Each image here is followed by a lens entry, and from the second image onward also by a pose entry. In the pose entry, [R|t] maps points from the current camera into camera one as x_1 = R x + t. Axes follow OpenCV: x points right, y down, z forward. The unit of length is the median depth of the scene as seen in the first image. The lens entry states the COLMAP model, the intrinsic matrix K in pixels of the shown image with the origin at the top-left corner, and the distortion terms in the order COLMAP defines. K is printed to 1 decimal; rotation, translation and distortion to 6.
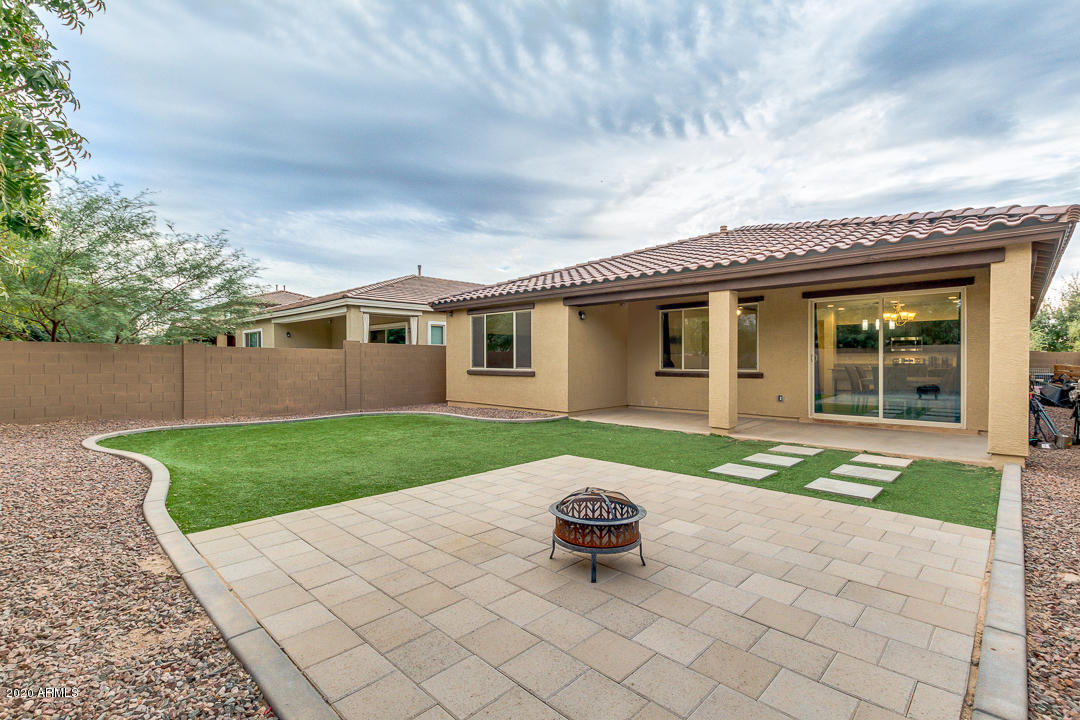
lens RADIAL K [[500.4, 0, 536.7], [0, 500.4, 361.1], [0, 0, 1]] dist [0.005029, -0.002599]
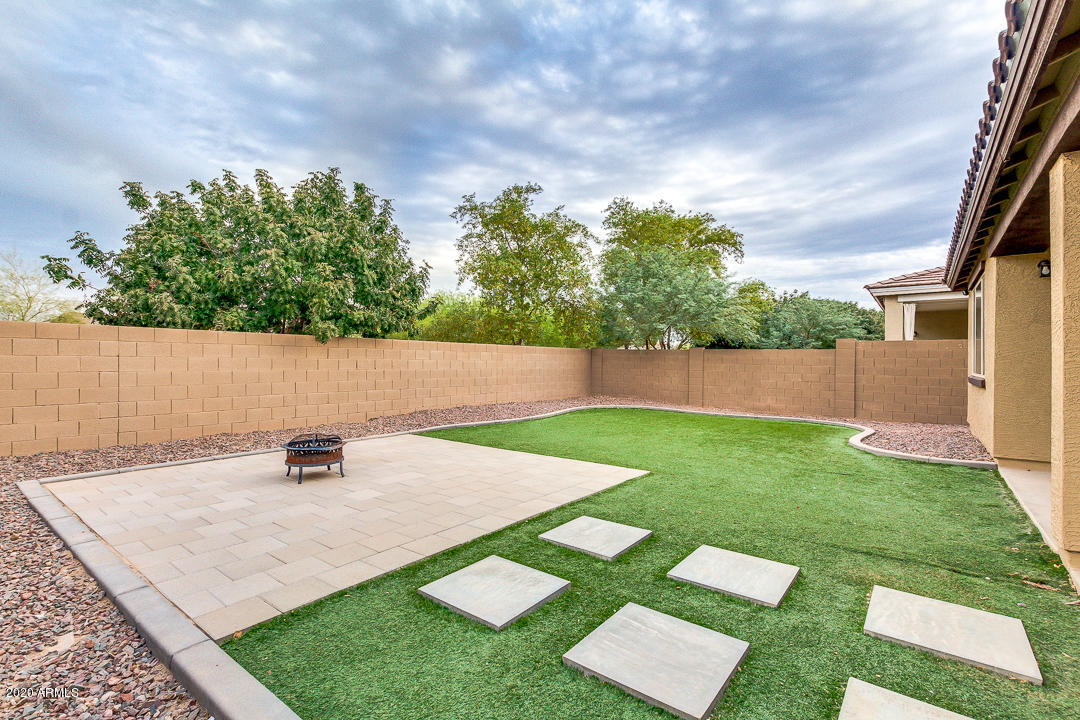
lens RADIAL K [[500.4, 0, 541.6], [0, 500.4, 359.4], [0, 0, 1]] dist [0.005029, -0.002599]
pose [[0.105043, -0.004670, -0.994457, 0.812899], [-0.010932, 0.999923, -0.005850, 0.009989], [0.994408, 0.011486, 0.104984, 0.699278]]
